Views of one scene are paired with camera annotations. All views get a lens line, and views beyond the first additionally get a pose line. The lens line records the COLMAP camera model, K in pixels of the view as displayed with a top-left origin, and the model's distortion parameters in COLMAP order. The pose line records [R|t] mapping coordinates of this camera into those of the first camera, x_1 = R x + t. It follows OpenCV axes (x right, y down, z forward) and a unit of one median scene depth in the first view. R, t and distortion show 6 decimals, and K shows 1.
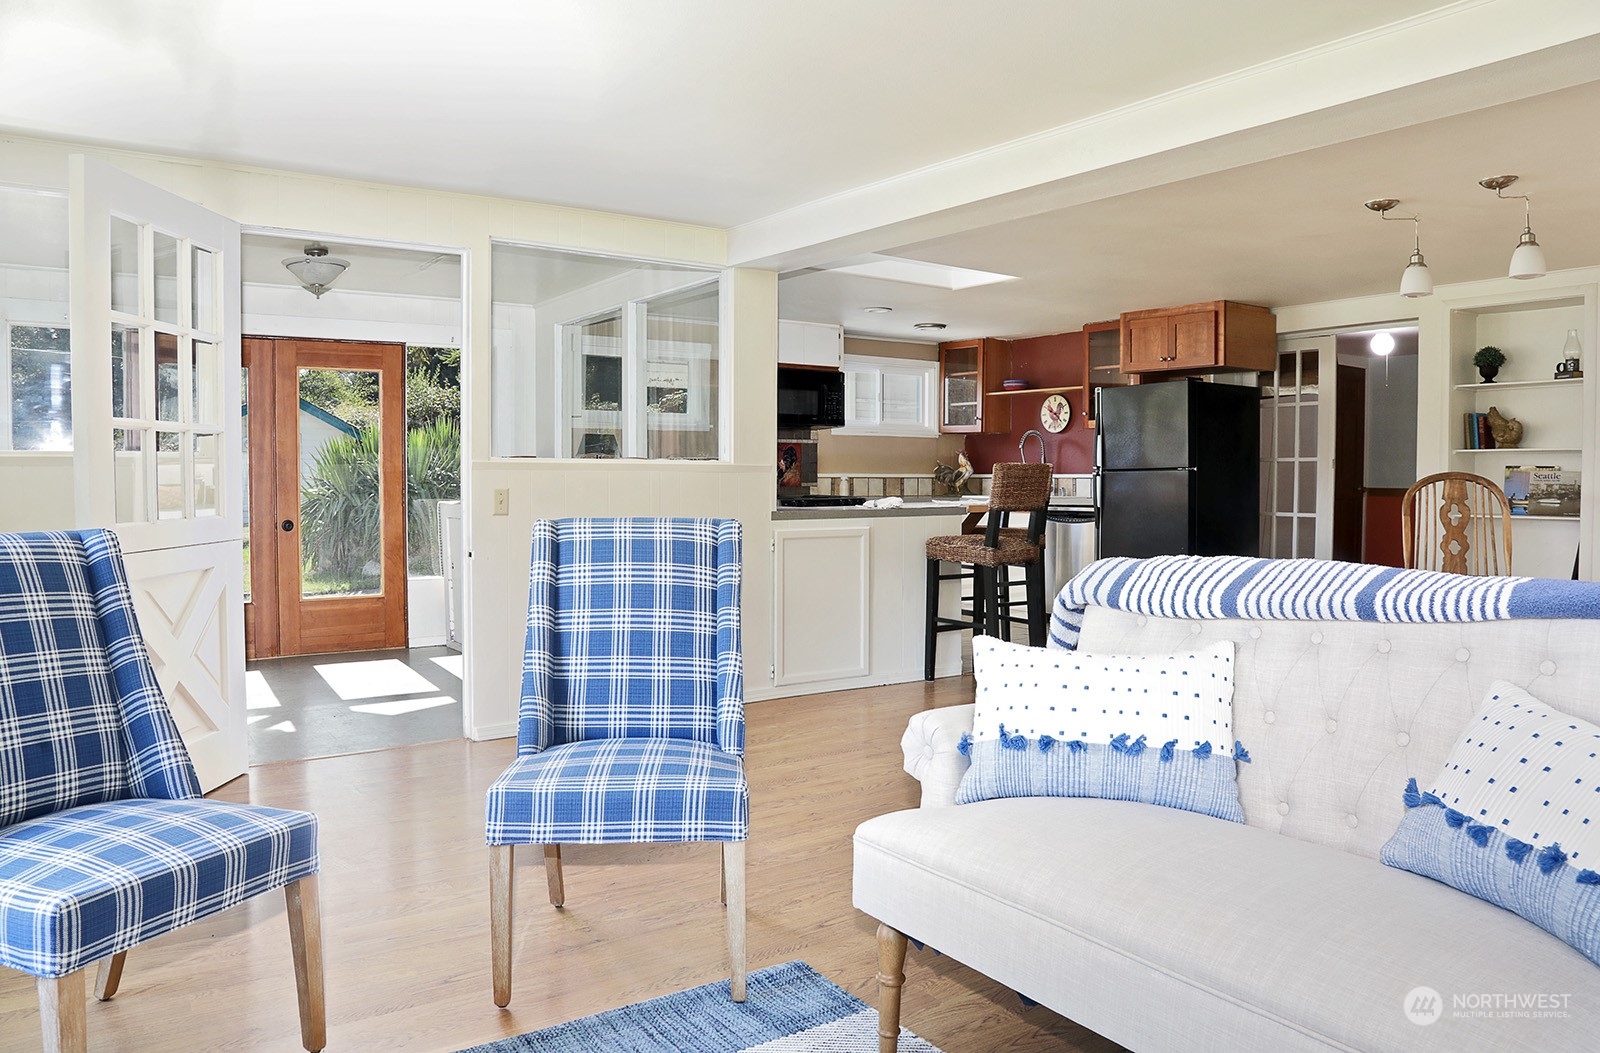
lens RADIAL K [[1106.0, 0, 909.8], [0, 1106.0, 521.2], [0, 0, 1]] dist [-0.001881, -0.000159]
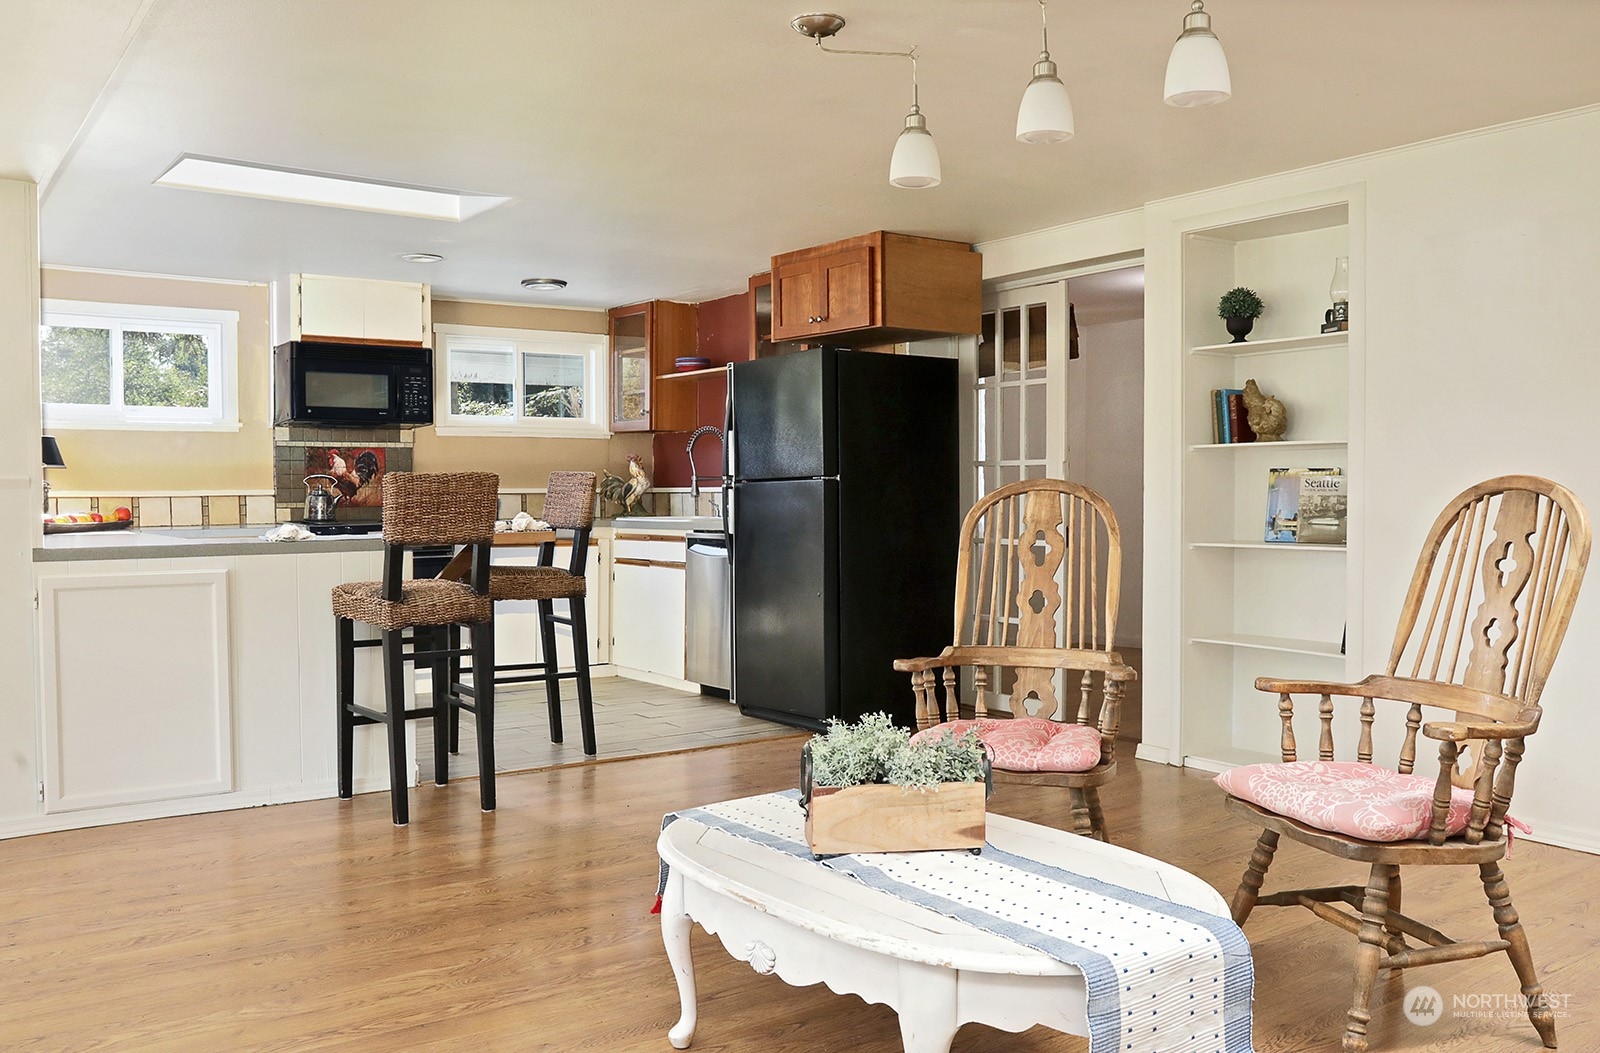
lens RADIAL K [[1318.3, 0, 800.0], [0, 1318.3, 526.5], [0, 0, 1]] dist [-0.006654, -0.001553]
pose [[0.997977, -0.007397, -0.063140, 0.236248], [0.006583, 0.999893, -0.013082, -0.005368], [0.063230, 0.012640, 0.997919, 0.152090]]
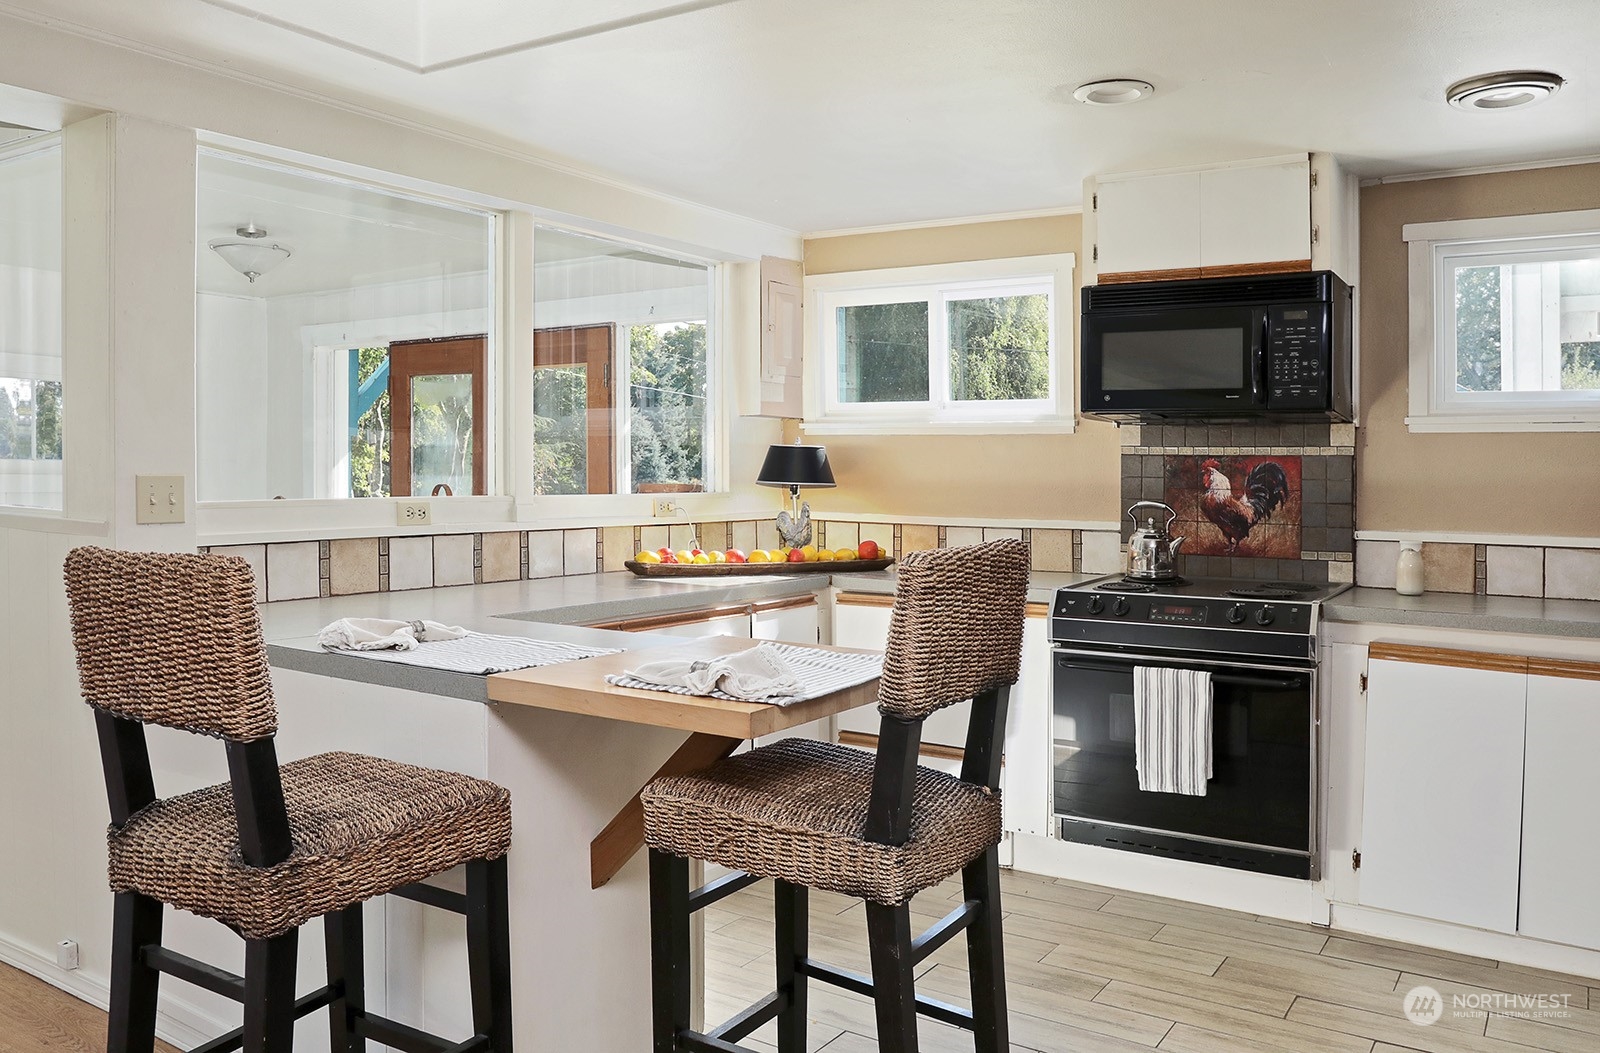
lens RADIAL K [[1261.8, 0, 797.5], [0, 1261.8, 486.8], [0, 0, 1]] dist [-0.055973, -0.004639]
pose [[0.331368, 0.014258, -0.943394, 0.290108], [-0.051209, 0.998684, -0.002894, -0.049268], [0.942111, 0.049269, 0.331662, 0.684159]]
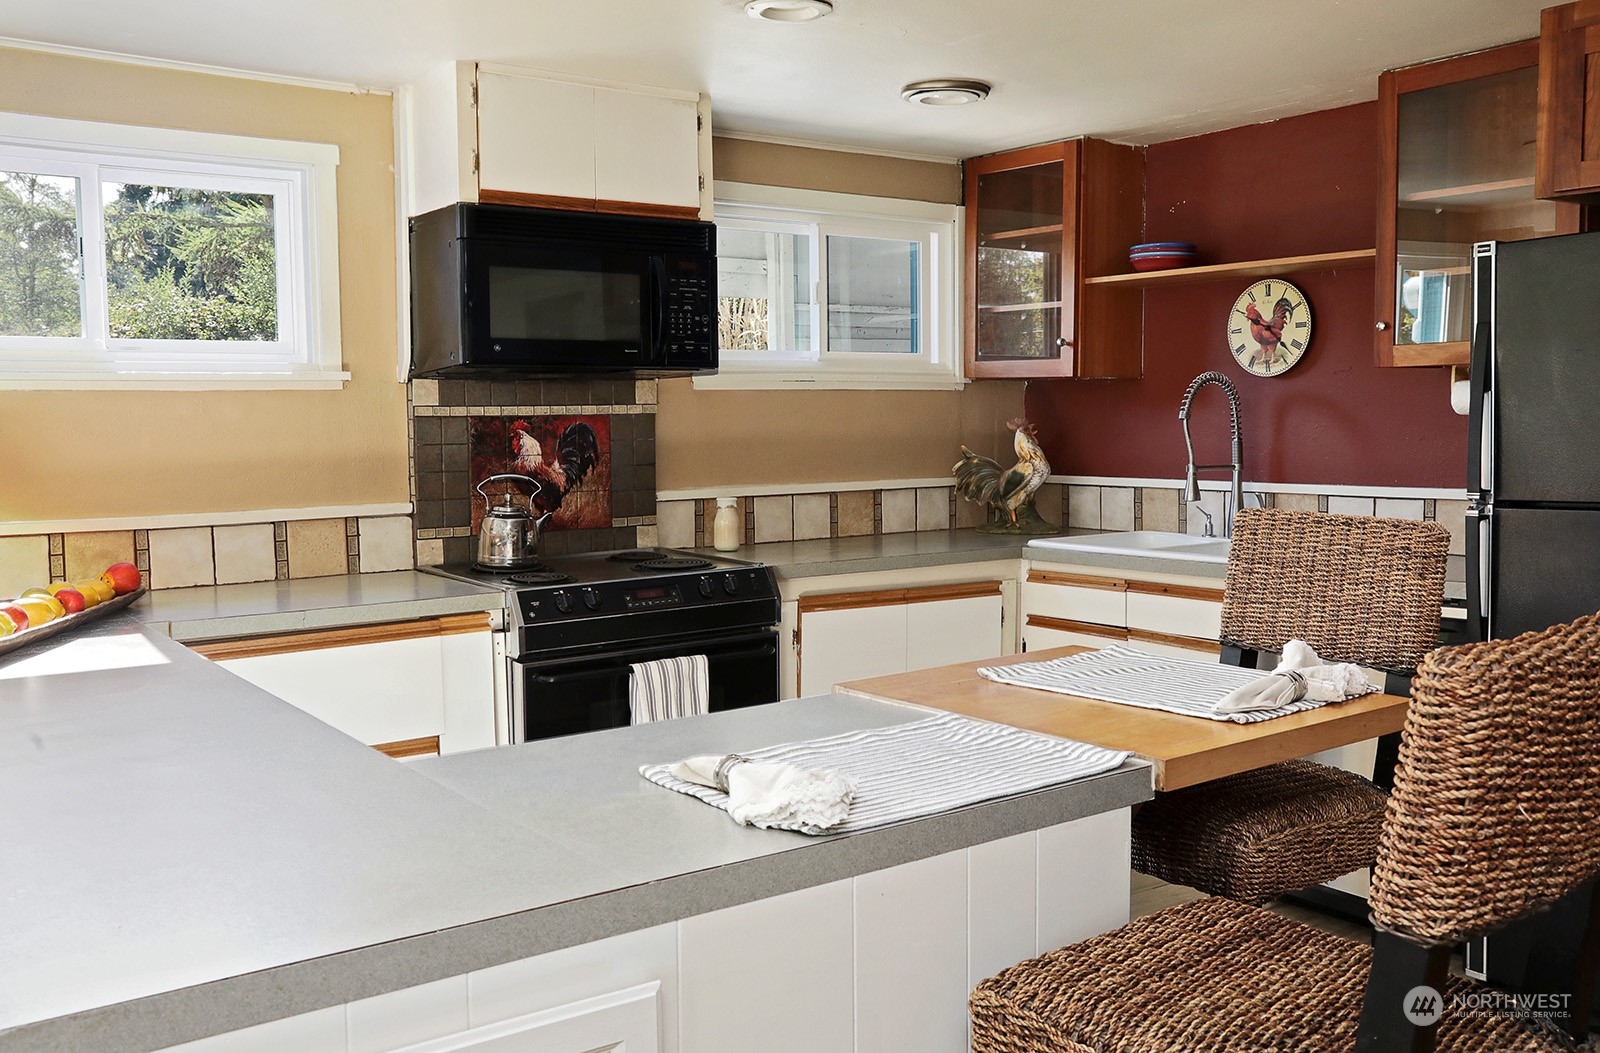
lens RADIAL K [[1455.3, 0, 860.9], [0, 1455.3, 518.3], [0, 0, 1]] dist [-0.008905, -0.002506]
pose [[0.999566, -0.012682, -0.026580, 0.001324], [0.013477, 0.999460, 0.029956, -0.050167], [0.026185, -0.030301, 0.999198, 0.510880]]
